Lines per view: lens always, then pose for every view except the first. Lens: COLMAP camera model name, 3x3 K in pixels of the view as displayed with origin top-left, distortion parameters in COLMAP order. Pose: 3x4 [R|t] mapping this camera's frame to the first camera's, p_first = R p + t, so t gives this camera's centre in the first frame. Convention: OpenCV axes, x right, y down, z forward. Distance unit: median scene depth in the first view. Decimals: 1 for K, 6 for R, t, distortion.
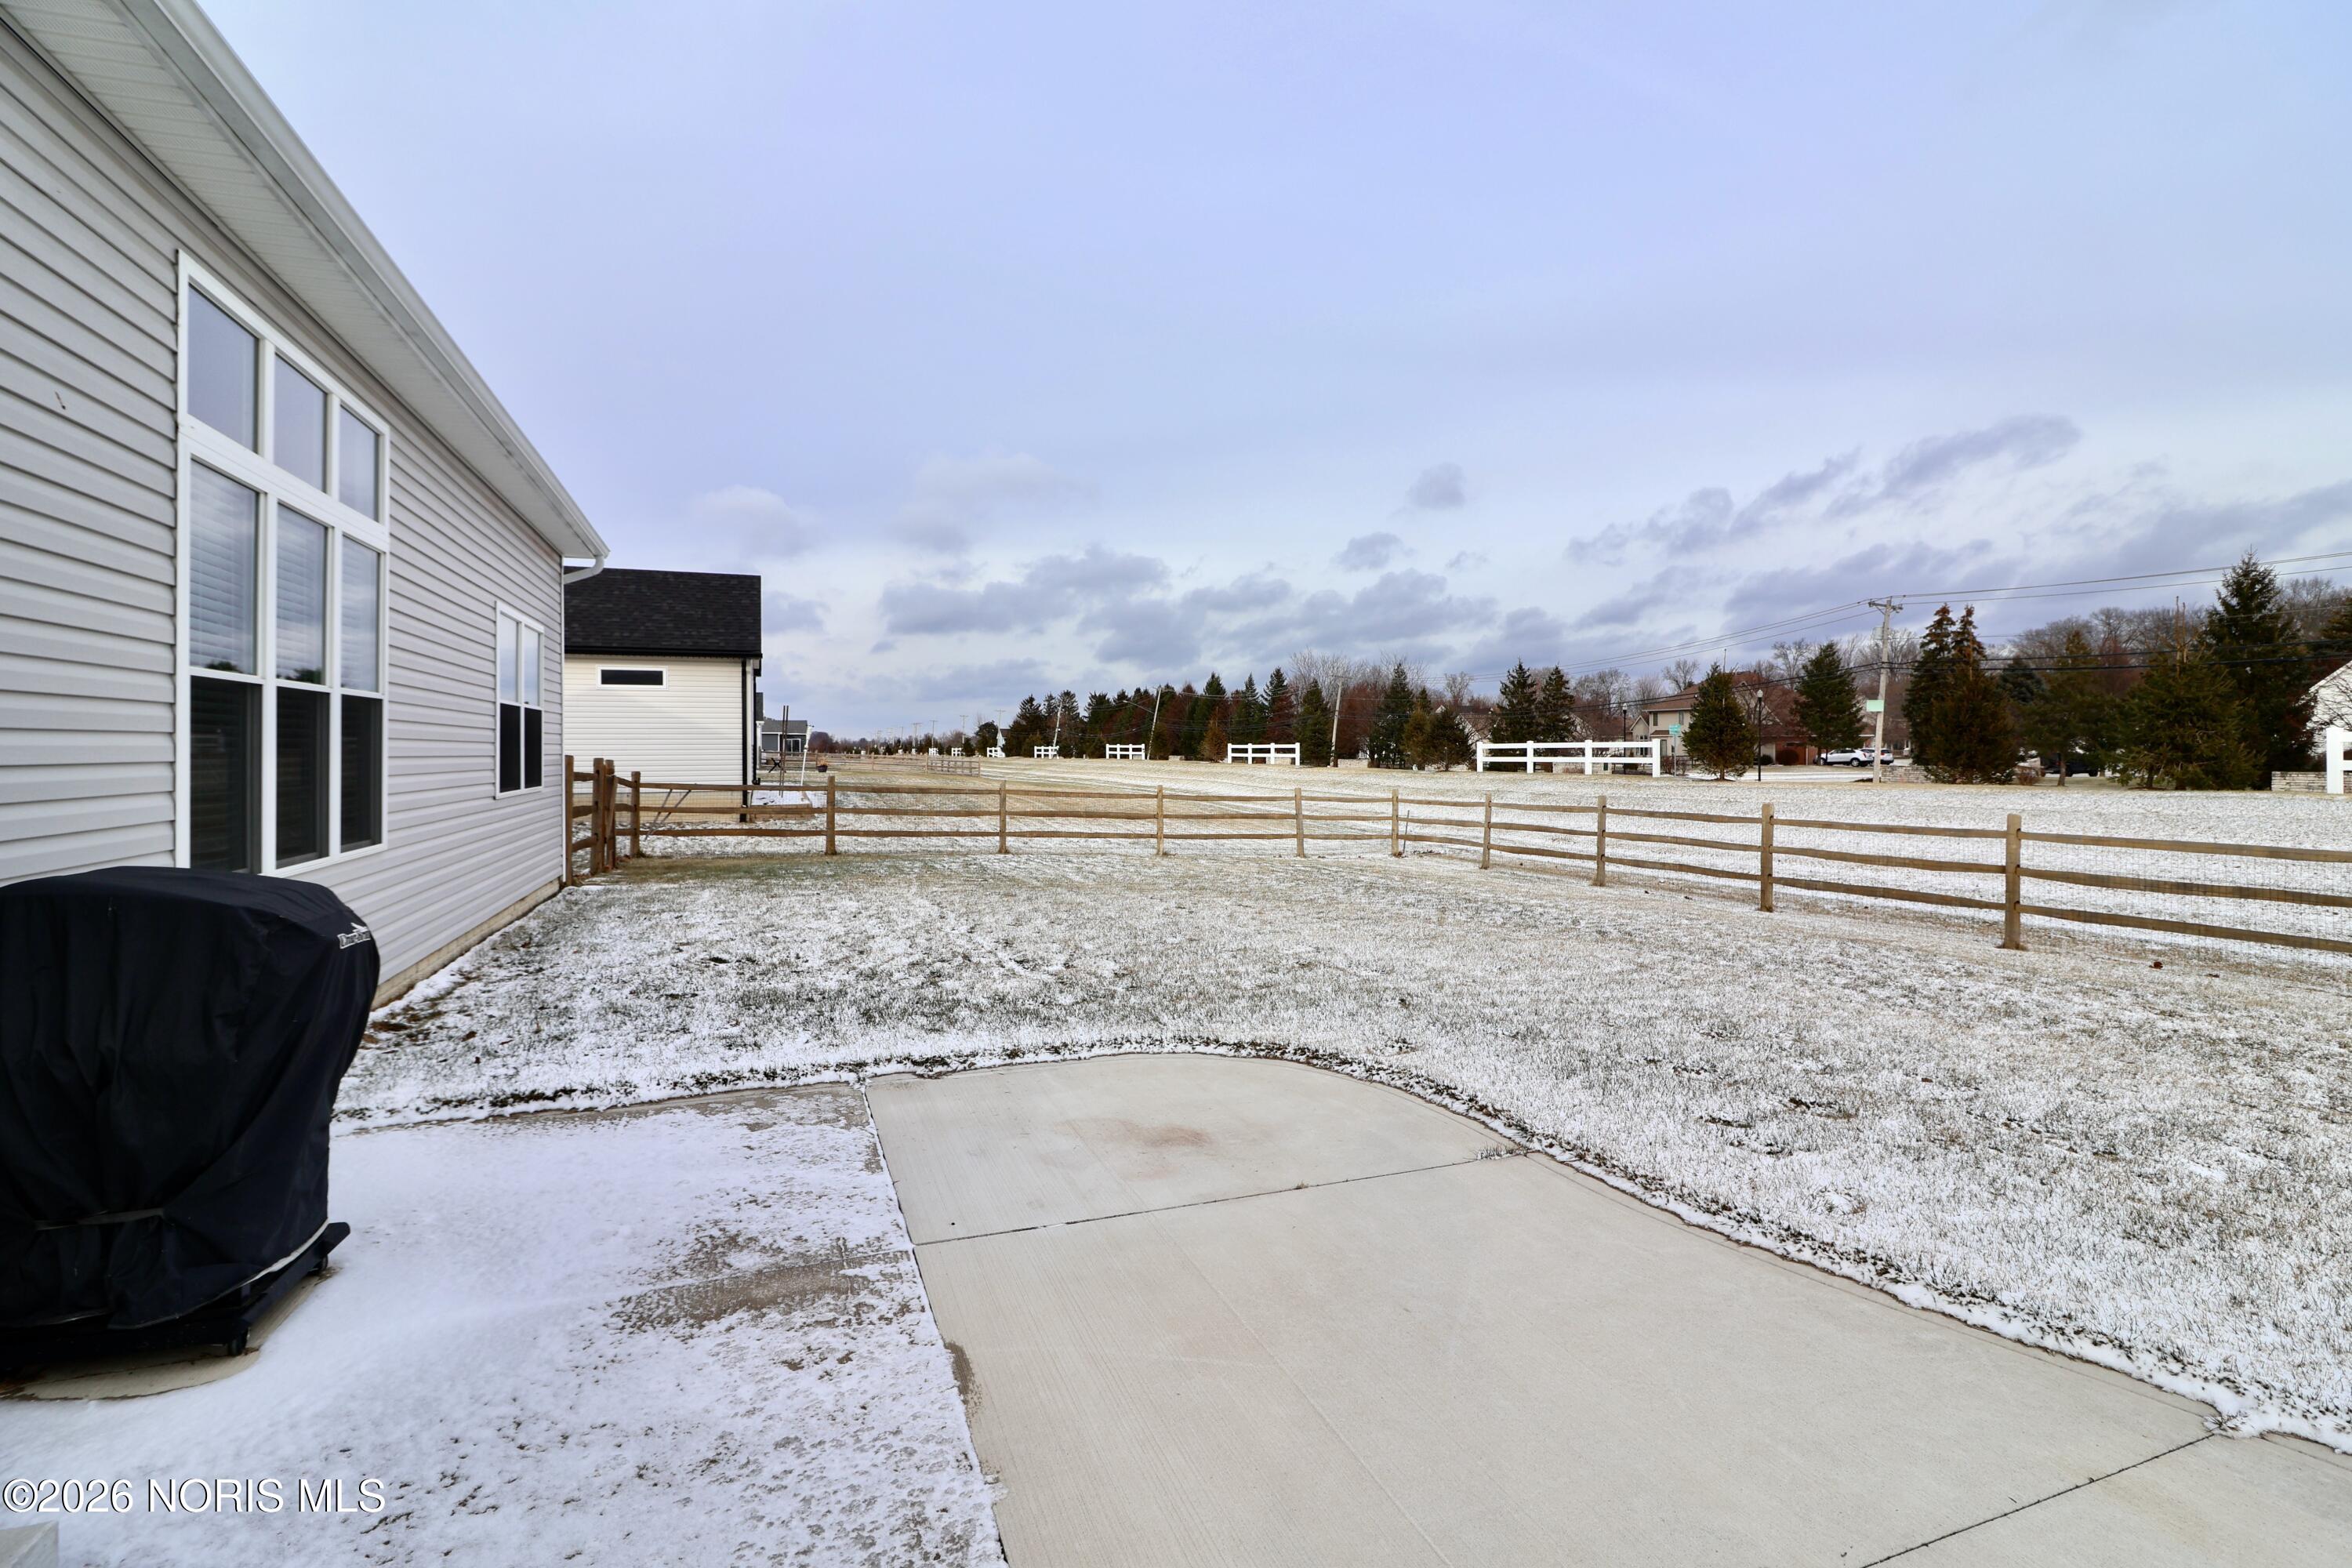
lens RADIAL K [[1085.4, 0, 1158.5], [0, 1085.4, 753.5], [0, 0, 1]] dist [-0.000187, -0.000166]
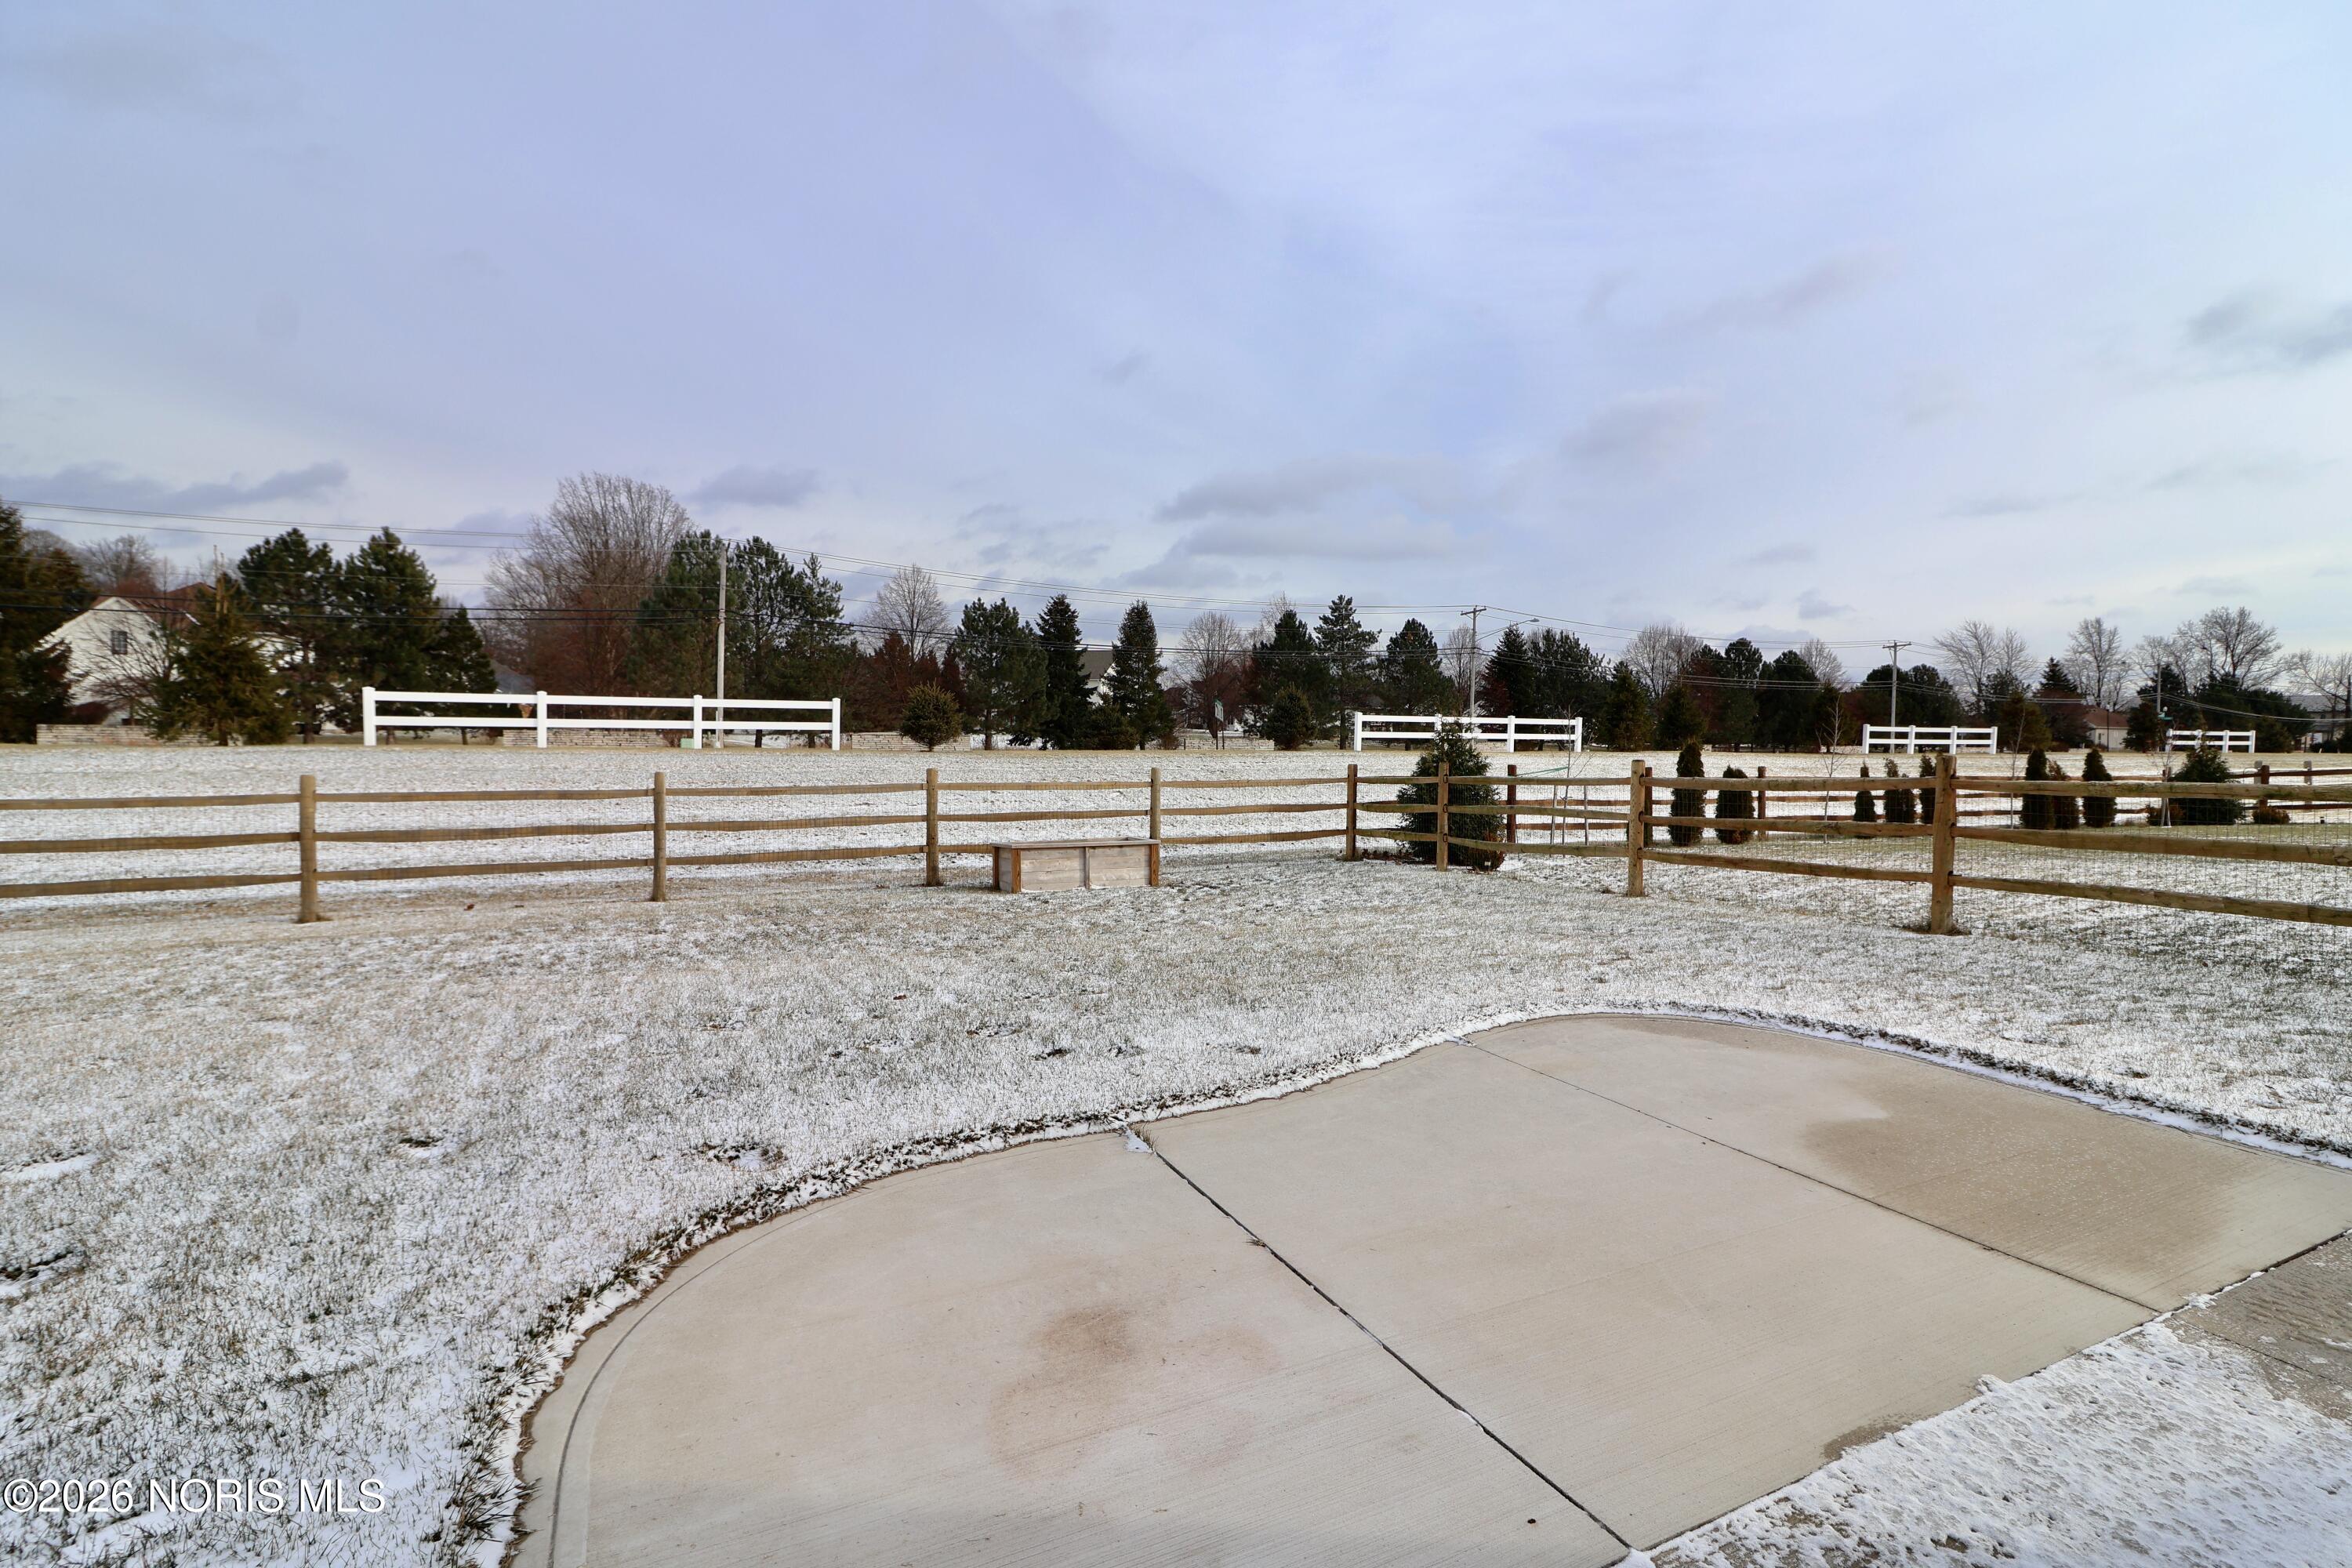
lens RADIAL K [[1085.0, 0, 1191.3], [0, 1085.0, 783.3], [0, 0, 1]] dist [0.006528, -0.001762]
pose [[-0.115051, -0.056188, 0.991769, -0.546782], [-0.016159, 0.998373, 0.054688, 0.000288], [-0.993228, -0.009734, -0.115772, 0.934810]]
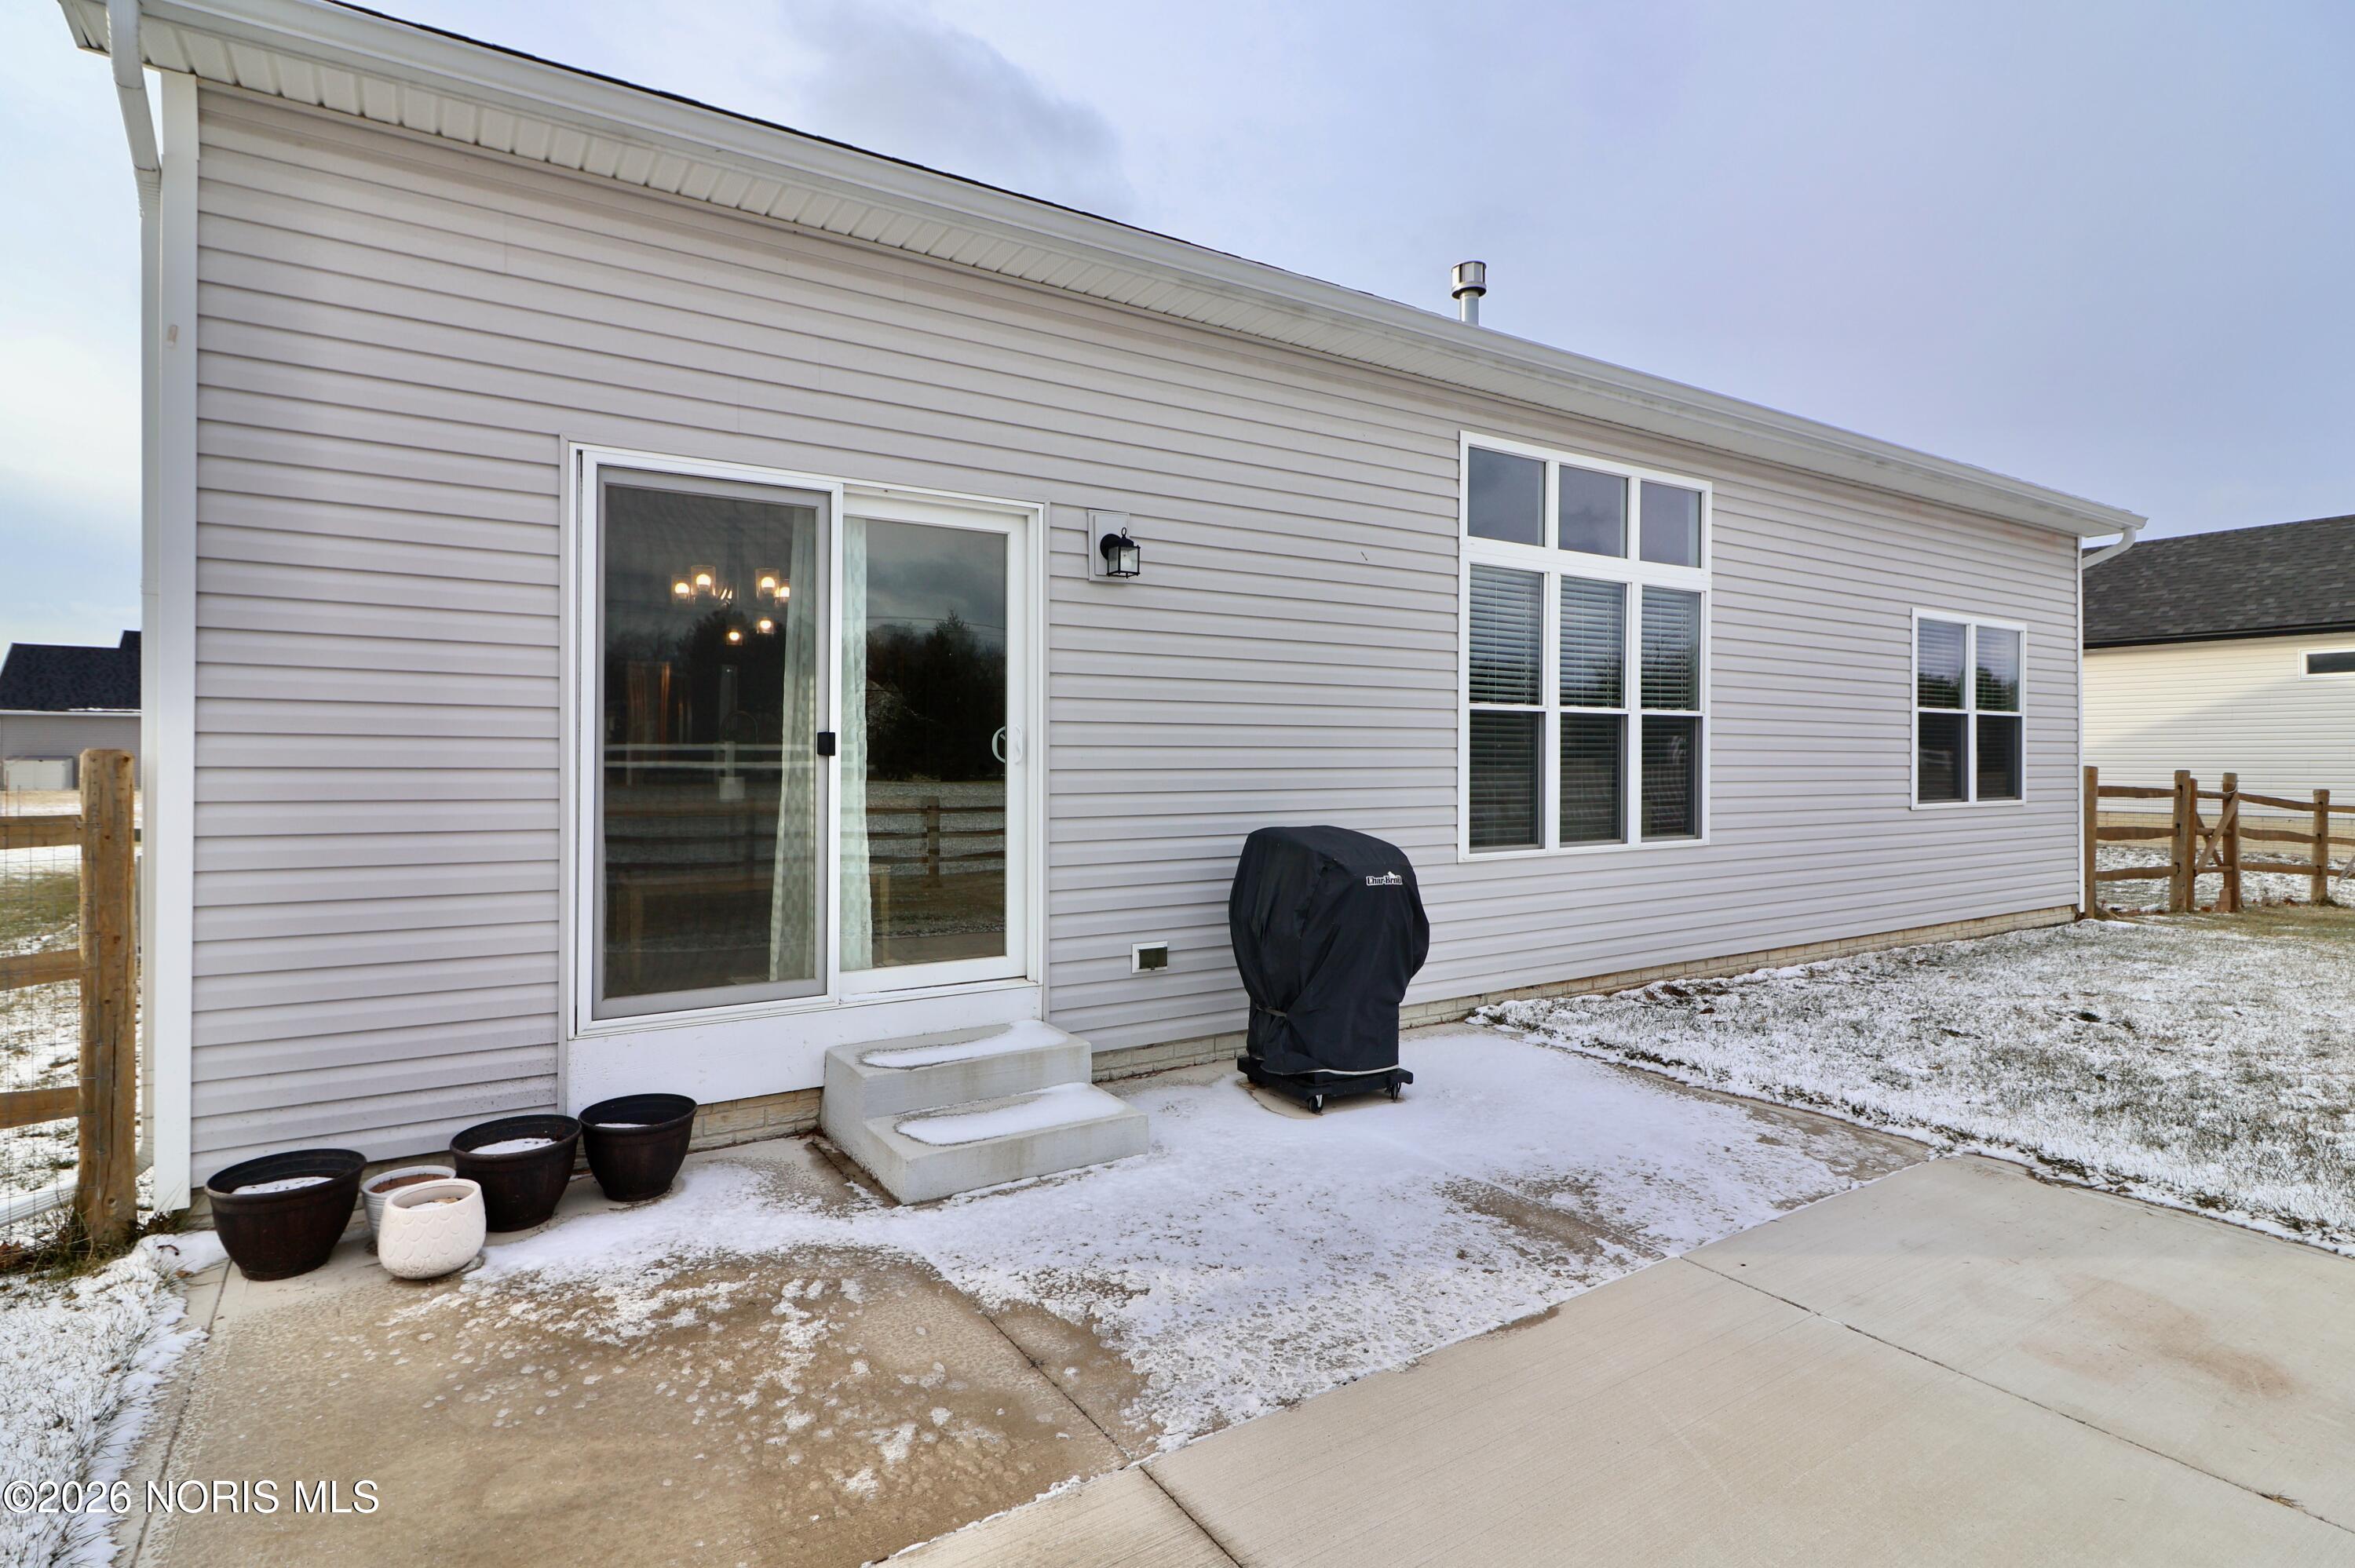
lens RADIAL K [[1132.7, 0, 1146.9], [0, 1132.7, 752.6], [0, 0, 1]] dist [-0.001511, -0.000380]
pose [[0.212534, -0.002191, -0.977151, 0.491113], [-0.006441, 0.999973, -0.003643, -0.003192], [0.977132, 0.007068, 0.212514, 0.210108]]
